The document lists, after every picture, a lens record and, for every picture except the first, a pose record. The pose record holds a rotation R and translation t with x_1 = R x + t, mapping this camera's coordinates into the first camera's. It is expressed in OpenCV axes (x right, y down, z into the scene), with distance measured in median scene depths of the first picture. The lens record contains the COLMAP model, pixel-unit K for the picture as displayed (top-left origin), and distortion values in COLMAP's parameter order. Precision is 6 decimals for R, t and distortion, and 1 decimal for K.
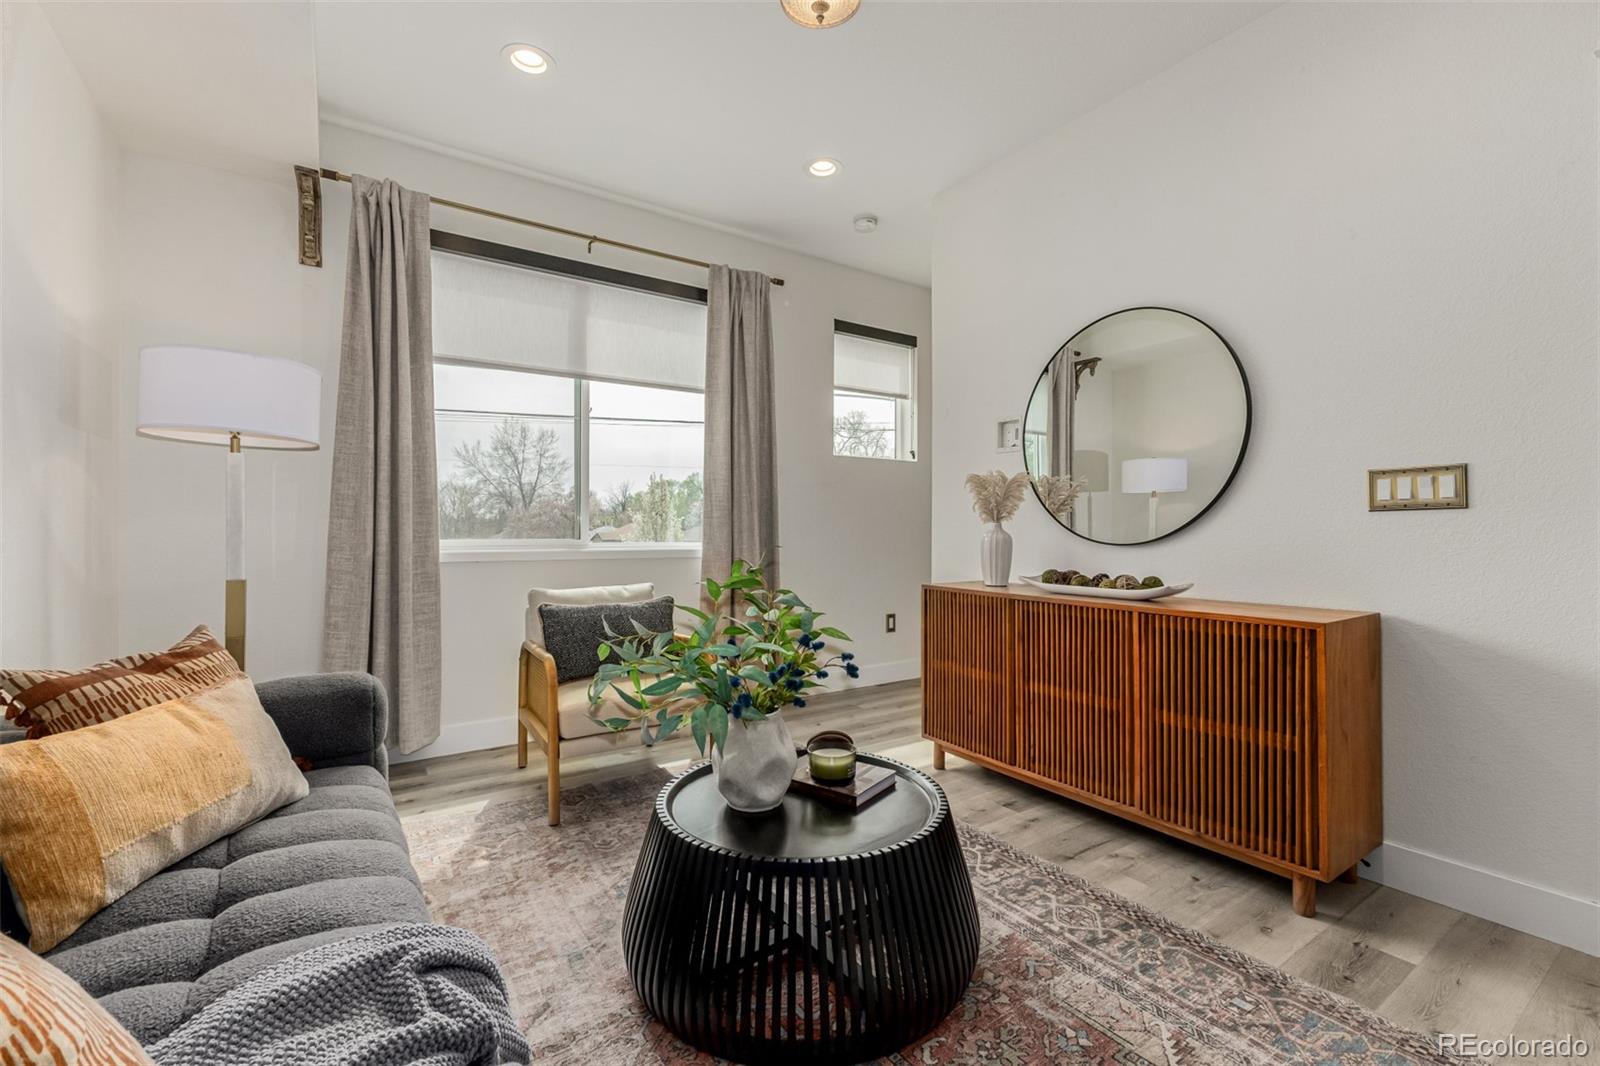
lens RADIAL K [[686.5, 0, 789.7], [0, 686.5, 531.8], [0, 0, 1]] dist [0.006971, -0.002019]
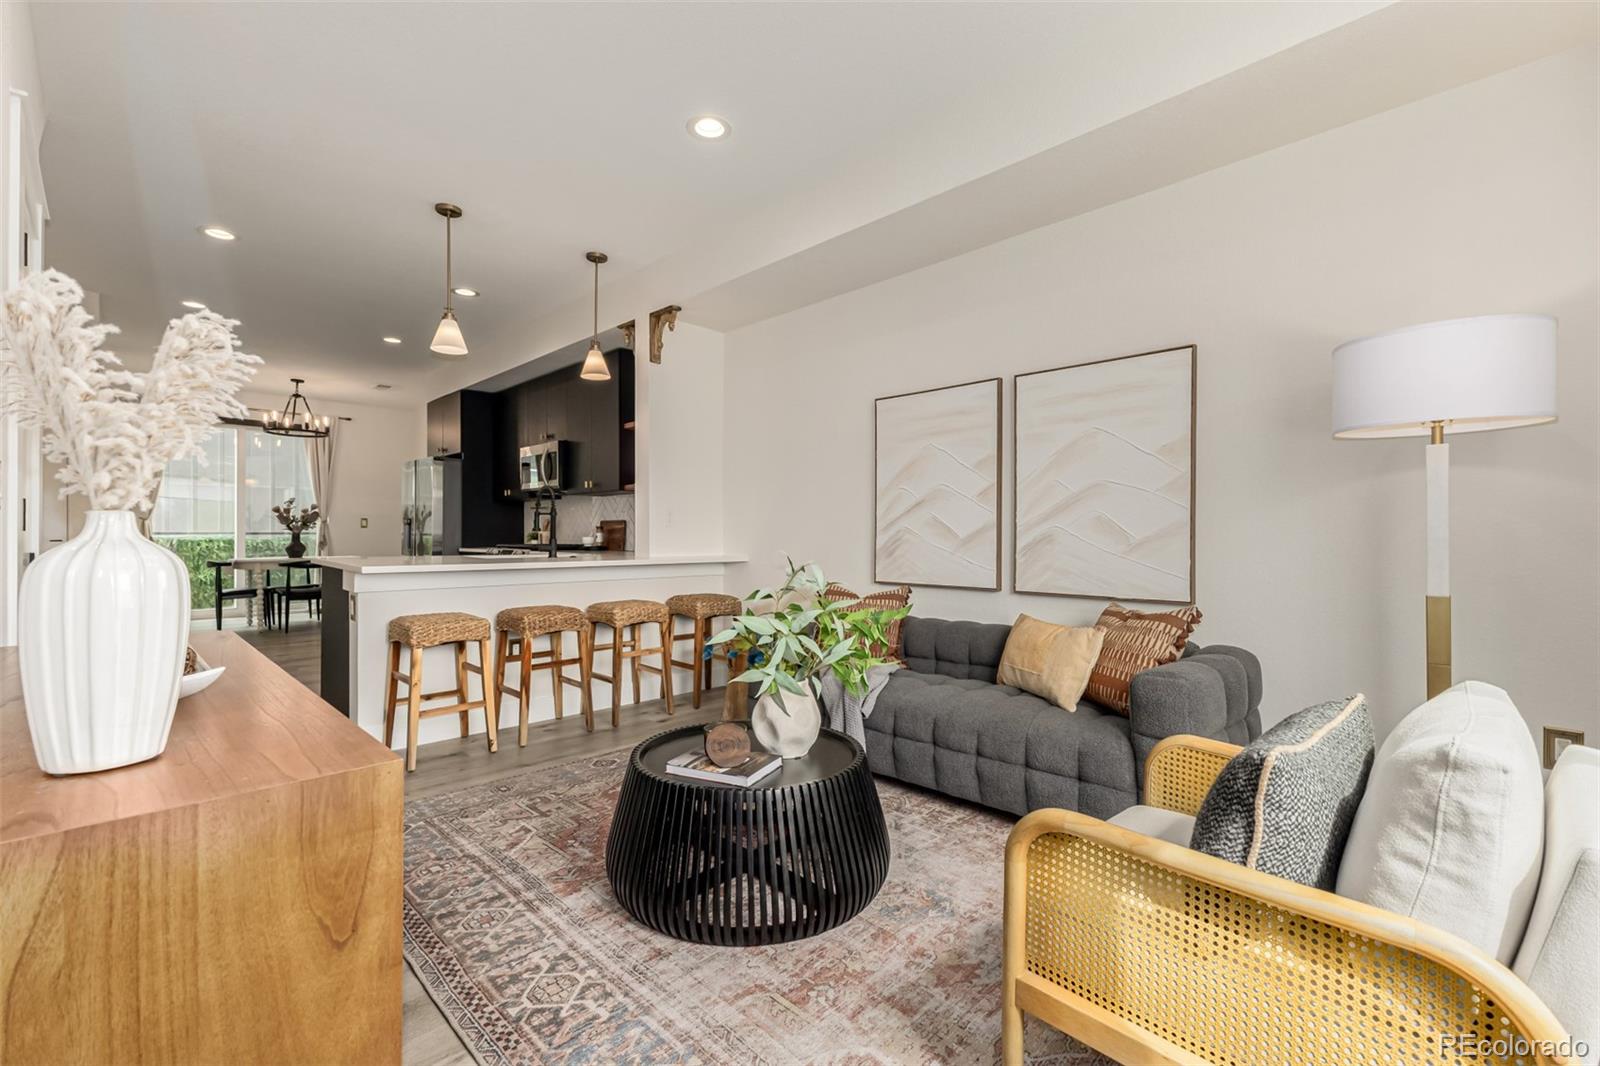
lens RADIAL K [[686.5, 0, 779.5], [0, 686.5, 531.7], [0, 0, 1]] dist [0.006971, -0.002019]
pose [[-0.984728, -0.000246, -0.174102, 0.109713], [0.000127, 0.999998, -0.002130, -0.005386], [0.174102, -0.002120, -0.984725, 1.361482]]
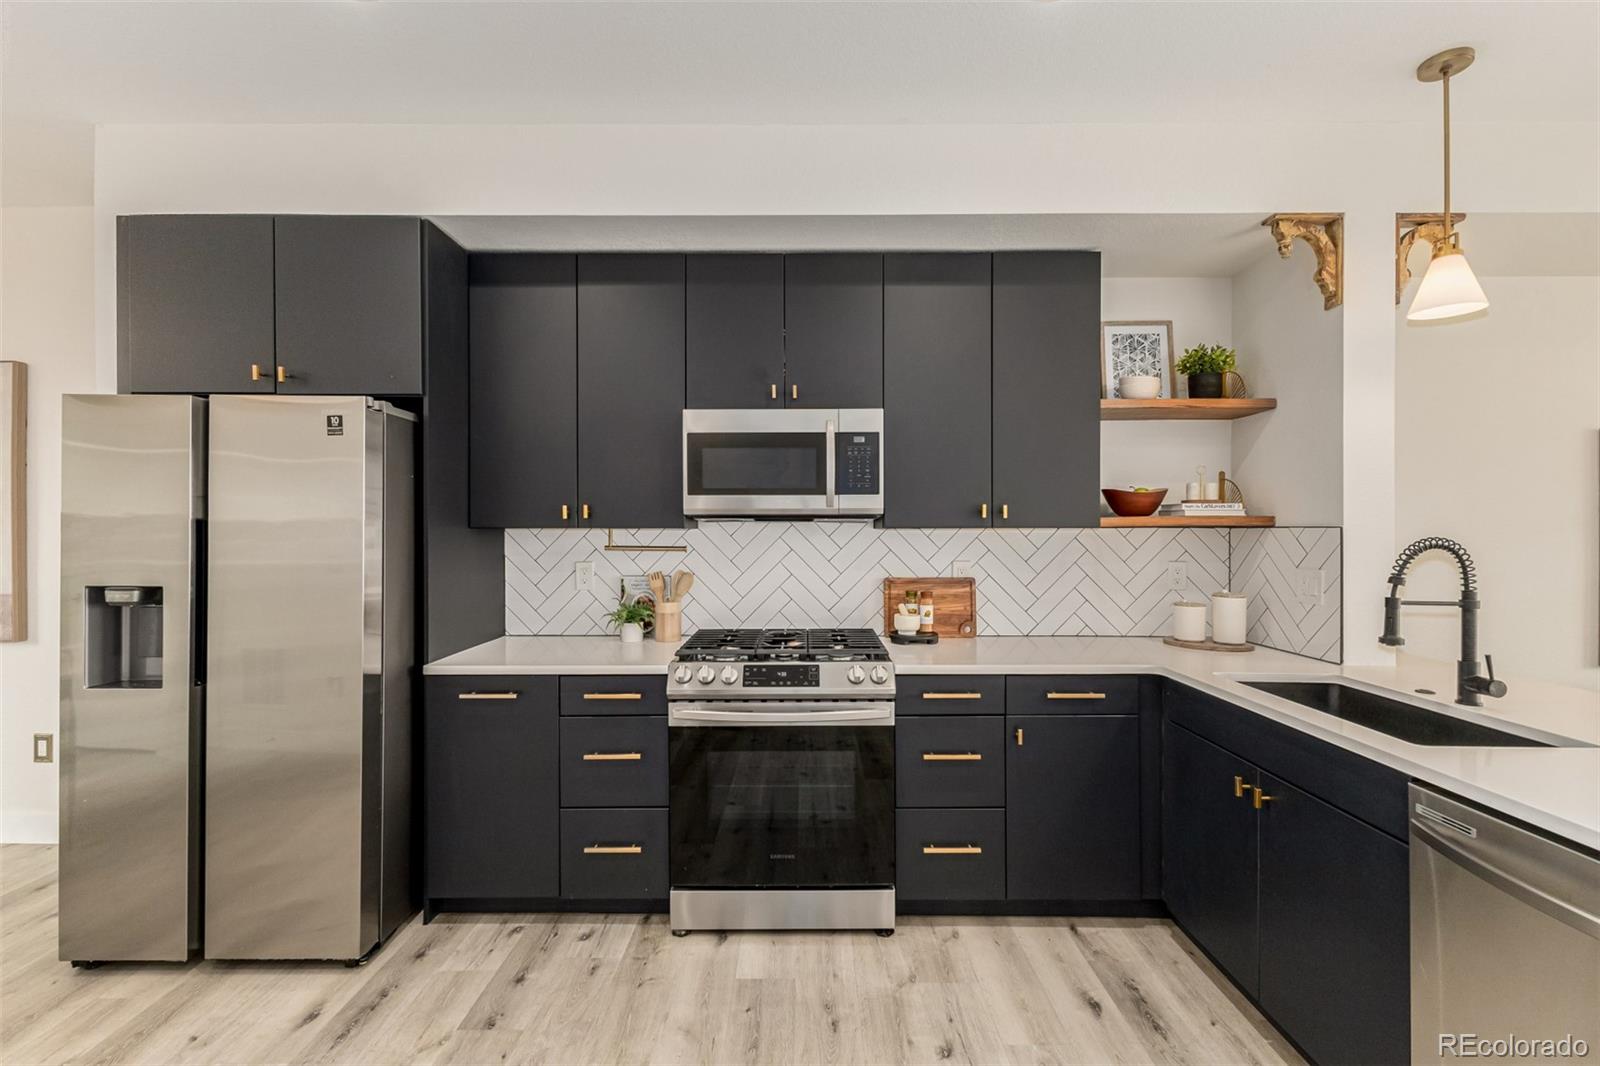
lens RADIAL K [[686.5, 0, 807.3], [0, 686.5, 531.5], [0, 0, 1]] dist [0.006971, -0.002019]
pose [[-0.564243, 0.002117, -0.825606, 1.226607], [0.003227, 0.999995, 0.000359, -0.117668], [0.825602, -0.002462, -0.564247, -0.342388]]
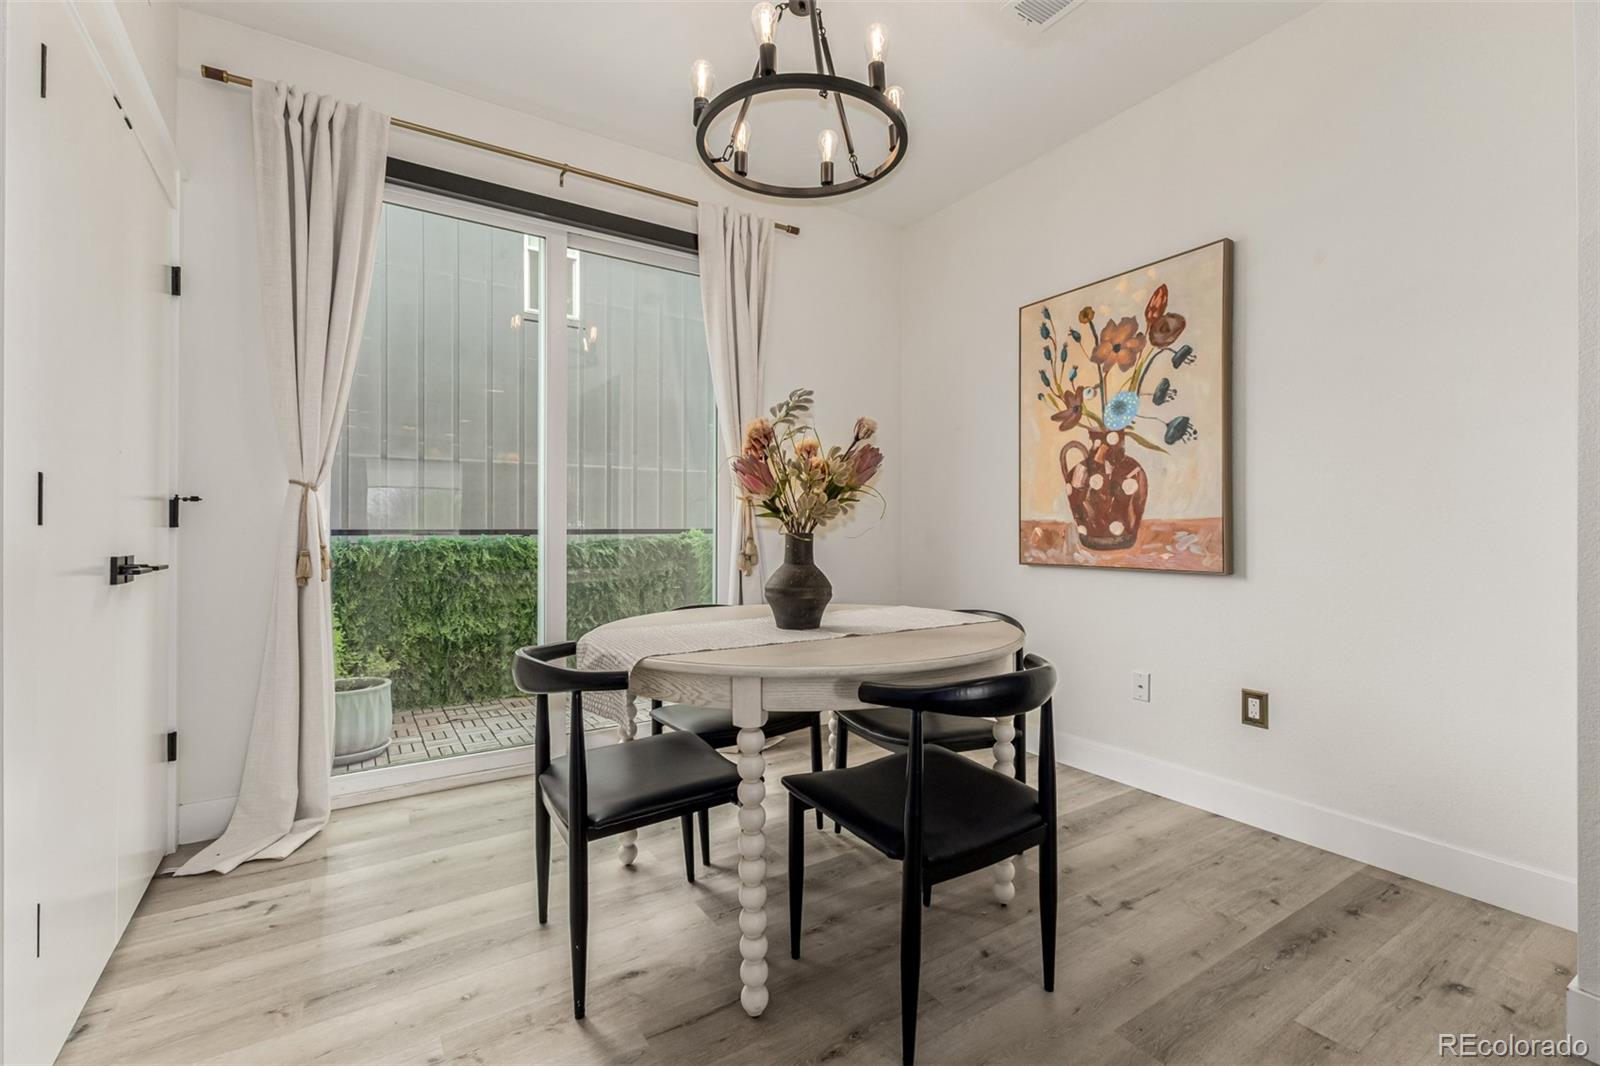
lens RADIAL K [[686.5, 0, 806.1], [0, 686.5, 531.0], [0, 0, 1]] dist [0.006971, -0.002019]
pose [[-0.999970, -0.001612, 0.007575, 1.571463], [-0.001629, 0.999996, -0.002277, -0.004851], [-0.007571, -0.002290, -0.999969, -1.058629]]
